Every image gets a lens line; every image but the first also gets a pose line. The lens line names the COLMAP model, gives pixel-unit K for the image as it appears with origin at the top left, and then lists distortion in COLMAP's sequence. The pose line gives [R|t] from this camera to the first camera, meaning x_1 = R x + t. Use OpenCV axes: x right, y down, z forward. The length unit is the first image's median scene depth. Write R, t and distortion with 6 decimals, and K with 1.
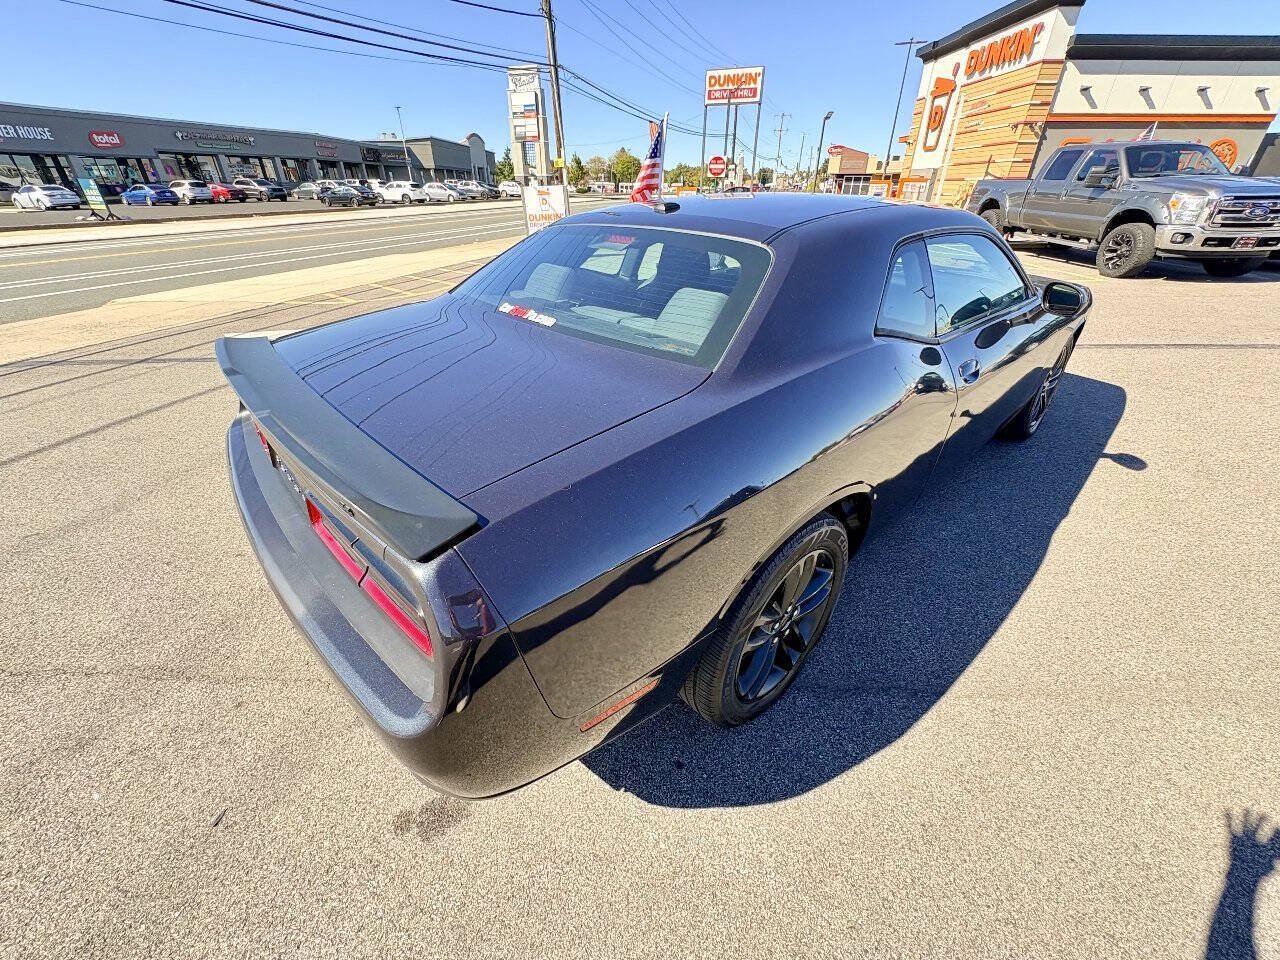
lens RADIAL K [[527.7, 0, 645.3], [0, 527.7, 481.9], [0, 0, 1]] dist [0.013526, -0.000837]
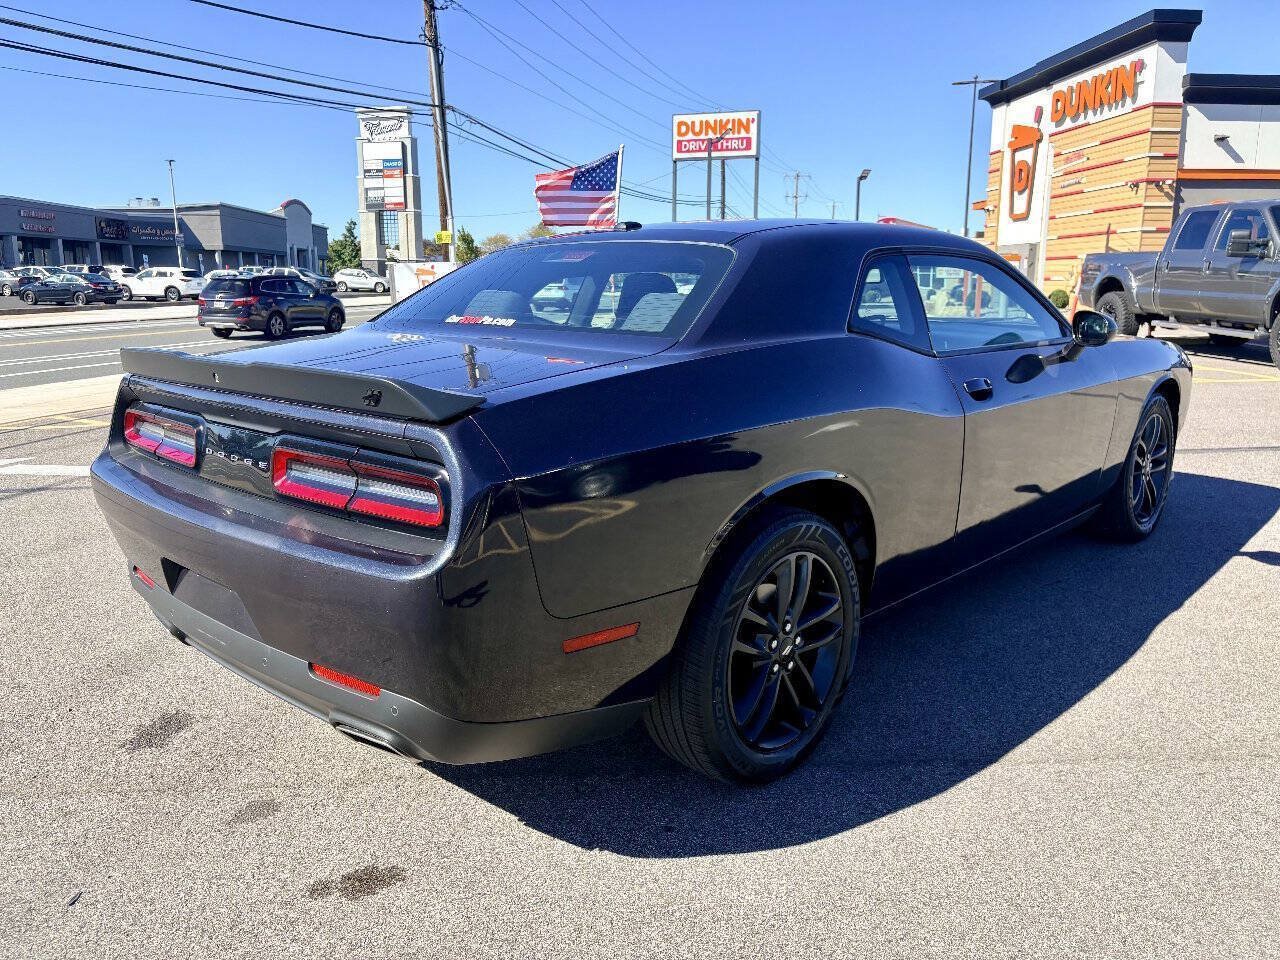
lens RADIAL K [[1008.7, 0, 663.5], [0, 1008.7, 477.4], [0, 0, 1]] dist [0.092193, -0.085099]
pose [[0.996753, -0.022266, 0.077380, -0.003710], [0.045375, 0.949211, -0.311352, 0.038287], [-0.066518, 0.313852, 0.947139, -0.045912]]
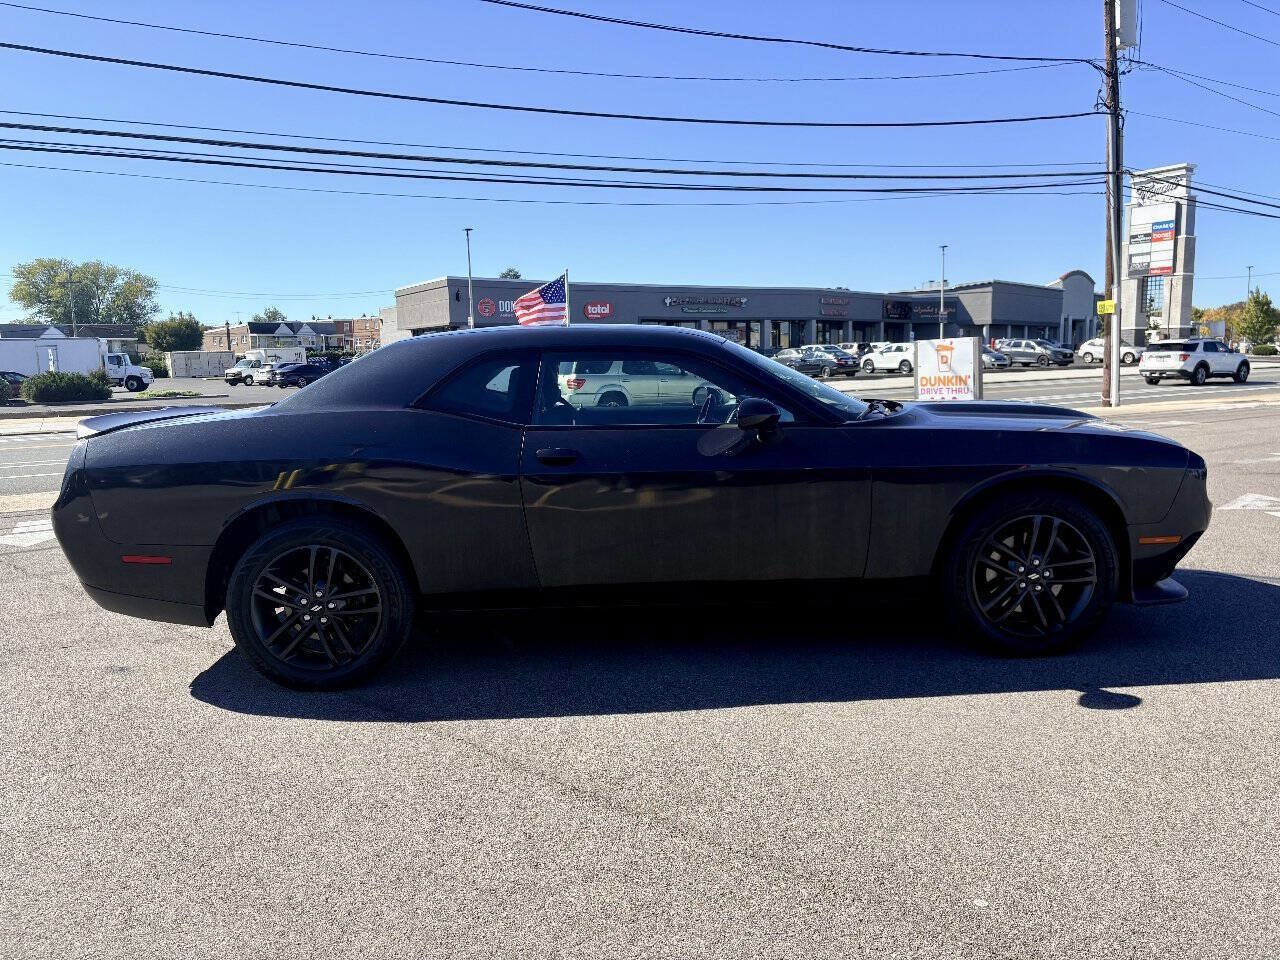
lens RADIAL K [[1066.7, 0, 686.0], [0, 1066.7, 480.3], [0, 0, 1]] dist [0.062591, -0.000098]
pose [[0.766451, 0.062309, -0.639273, 0.205598], [-0.301126, 0.913984, -0.271948, 0.032957], [0.567341, 0.400937, 0.719287, -0.039921]]
